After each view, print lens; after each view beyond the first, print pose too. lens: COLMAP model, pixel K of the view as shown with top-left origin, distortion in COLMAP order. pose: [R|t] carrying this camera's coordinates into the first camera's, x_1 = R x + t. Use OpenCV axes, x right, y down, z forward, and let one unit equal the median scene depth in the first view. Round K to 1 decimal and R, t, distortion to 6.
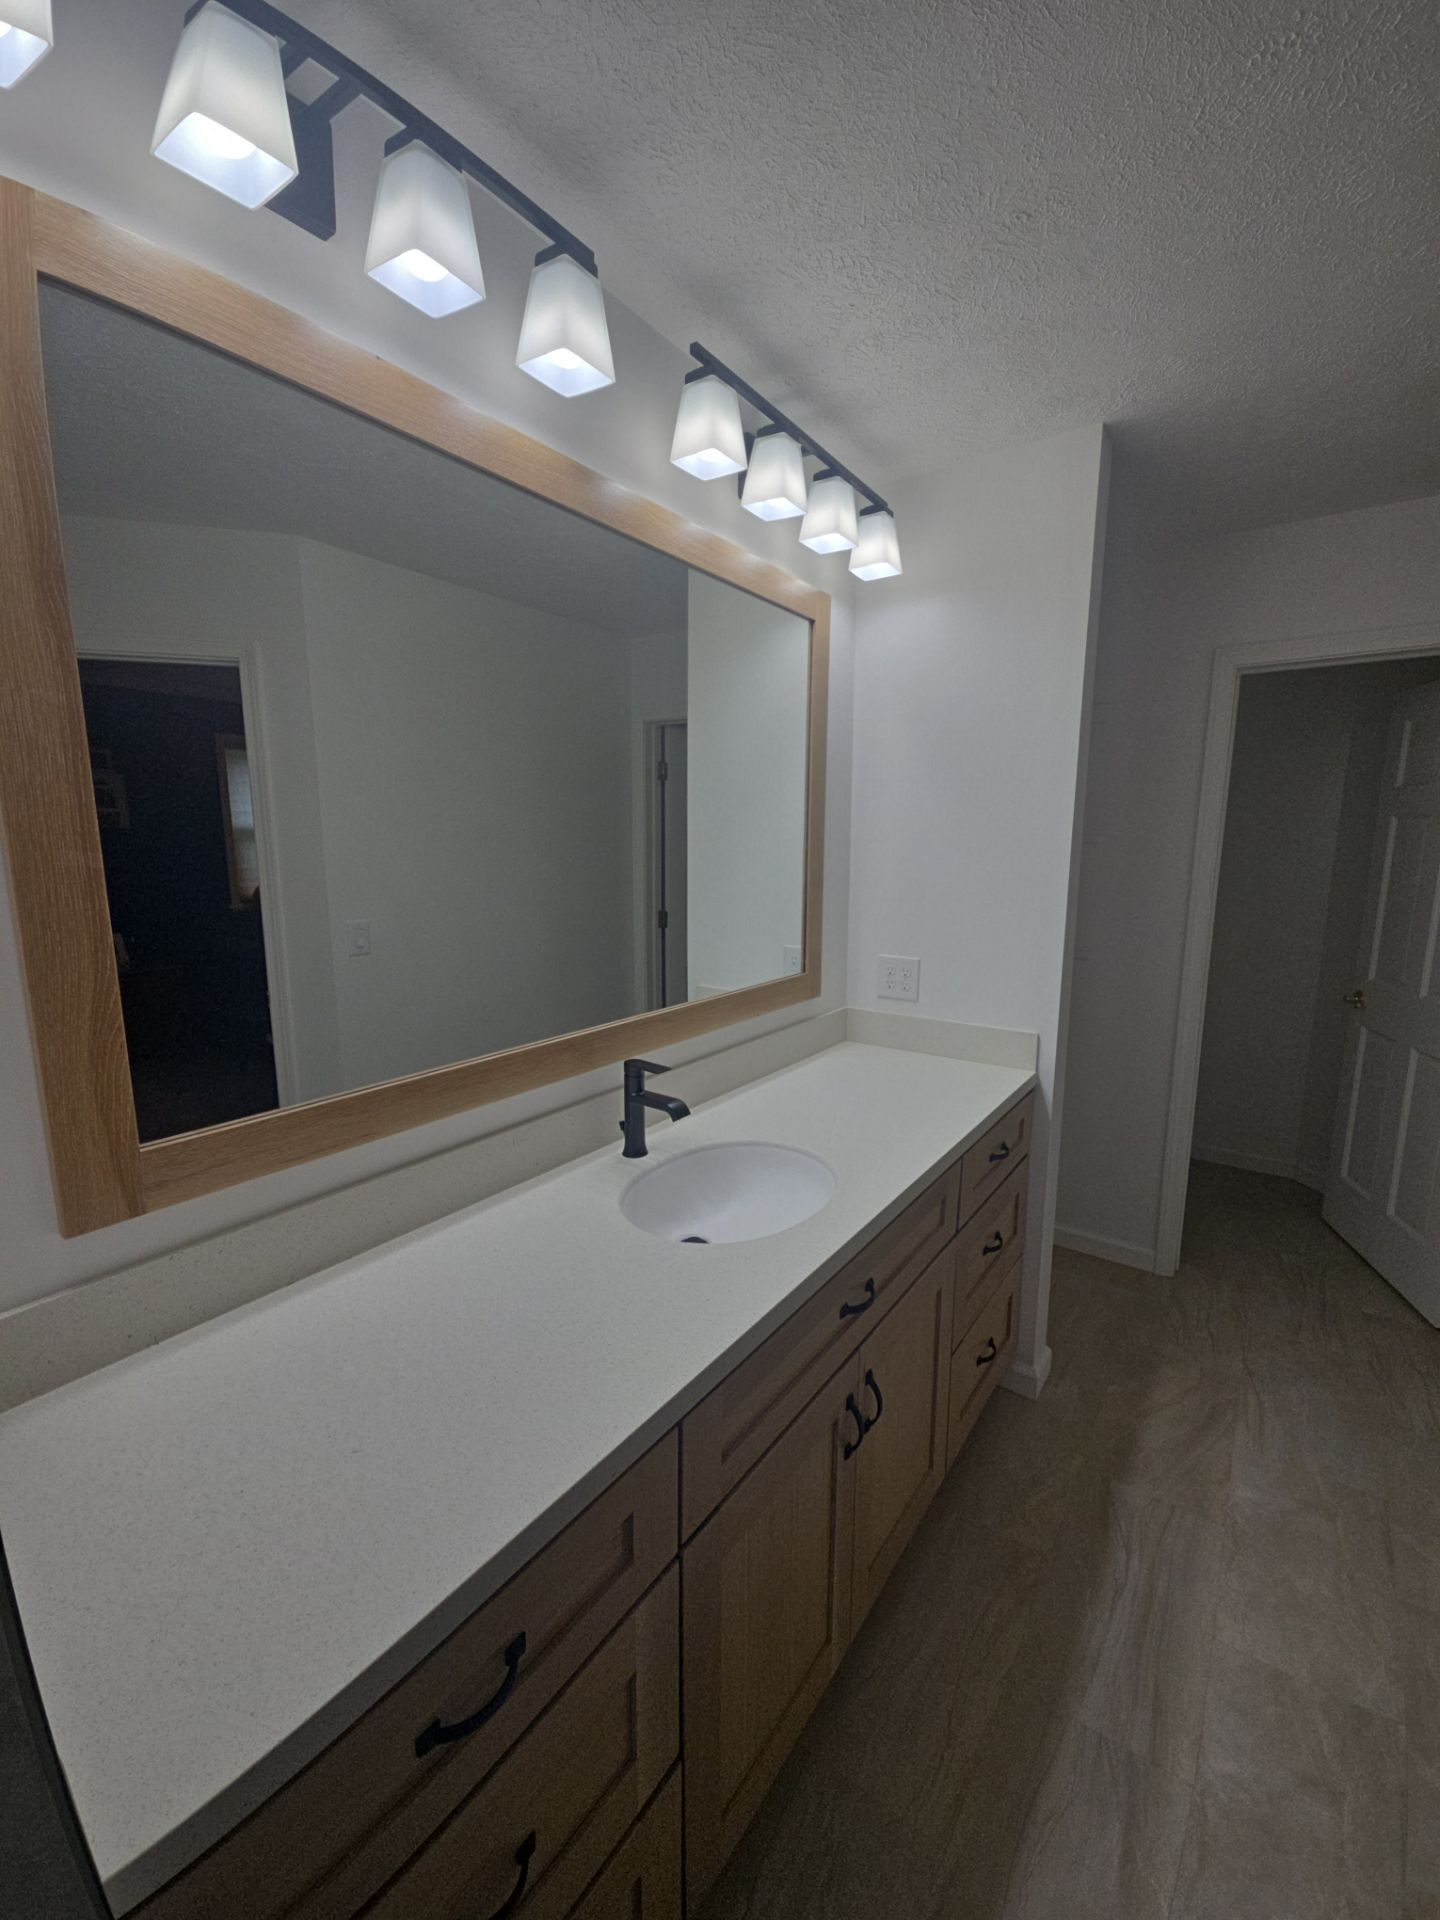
lens RADIAL K [[794.7, 0, 742.9], [0, 794.7, 965.8], [0, 0, 1]] dist [0.001586, -0.009455]
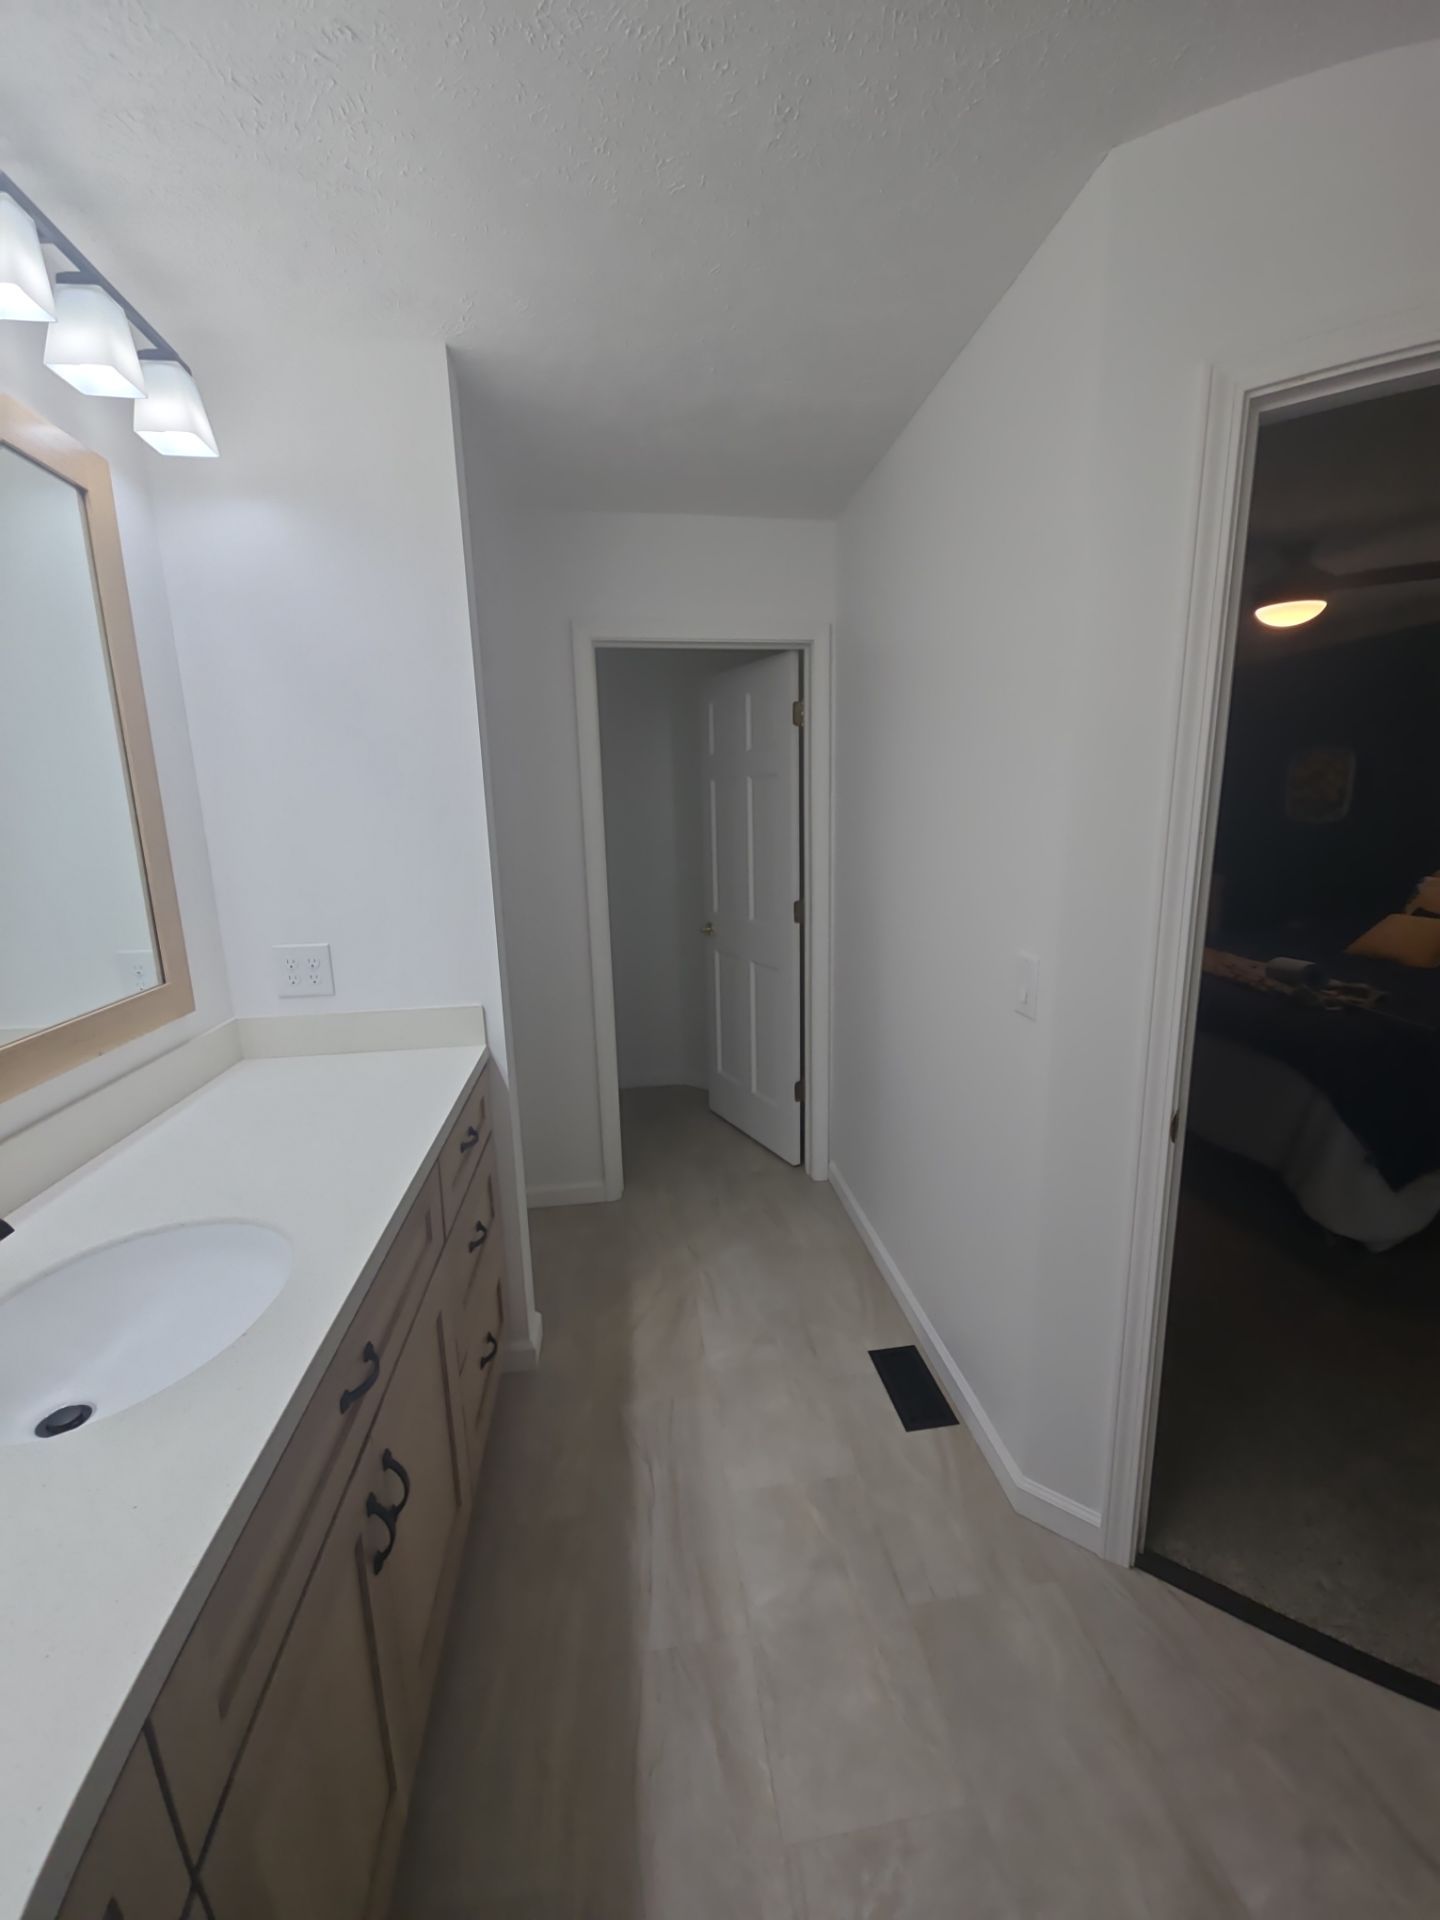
lens RADIAL K [[783.8, 0, 746.3], [0, 783.8, 969.0], [0, 0, 1]] dist [0.000880, -0.000377]
pose [[0.722766, -0.158365, 0.672703, -0.023357], [0.131154, 0.987133, 0.091473, -0.001320], [-0.678534, 0.022114, 0.734236, 0.100041]]
